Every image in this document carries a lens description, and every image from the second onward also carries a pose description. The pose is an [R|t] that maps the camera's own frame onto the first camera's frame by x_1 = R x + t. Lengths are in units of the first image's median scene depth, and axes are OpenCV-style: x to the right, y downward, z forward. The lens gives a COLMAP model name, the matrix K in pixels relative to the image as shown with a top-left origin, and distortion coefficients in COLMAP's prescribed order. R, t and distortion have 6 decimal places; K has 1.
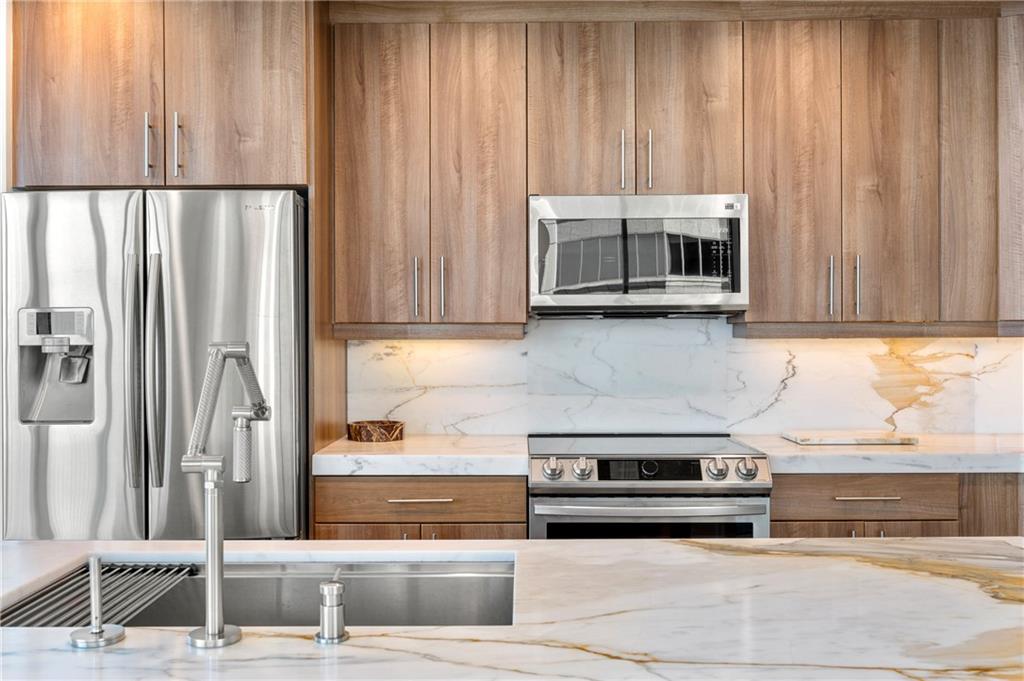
lens RADIAL K [[986.6, 0, 519.7], [0, 986.6, 333.0], [0, 0, 1]] dist [-0.001158, 0.000000]
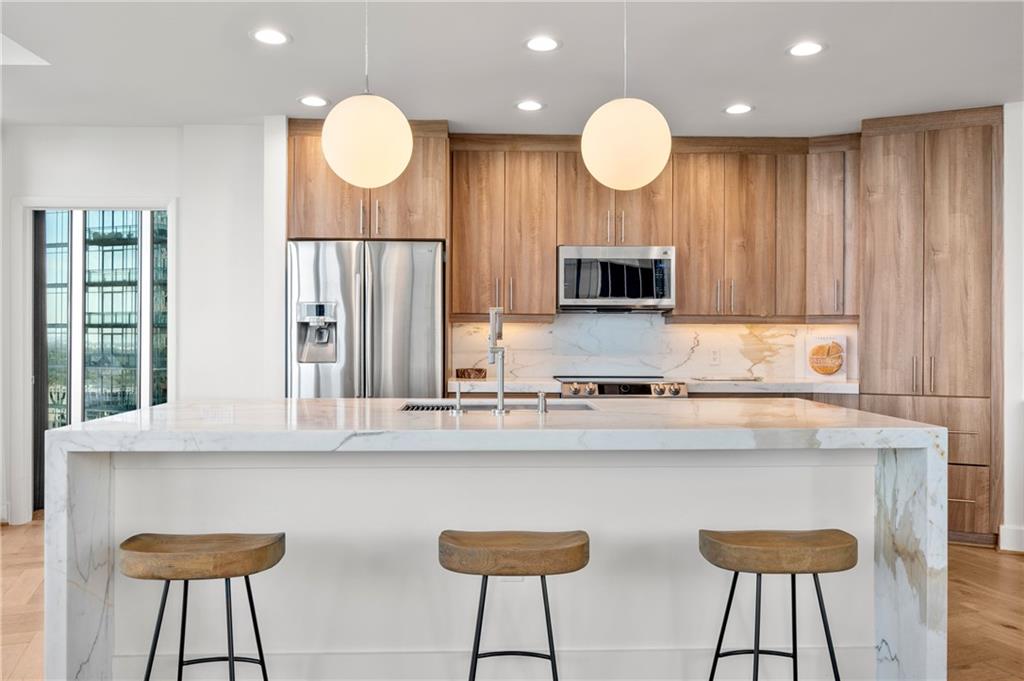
lens RADIAL K [[770.9, 0, 515.3], [0, 770.9, 340.0], [0, 0, 1]] dist [-0.006861, -0.004588]
pose [[0.998849, 0.007763, 0.047325, -0.137566], [-0.007872, 0.999967, 0.002127, 0.035676], [-0.047307, -0.002497, 0.998877, -0.441375]]
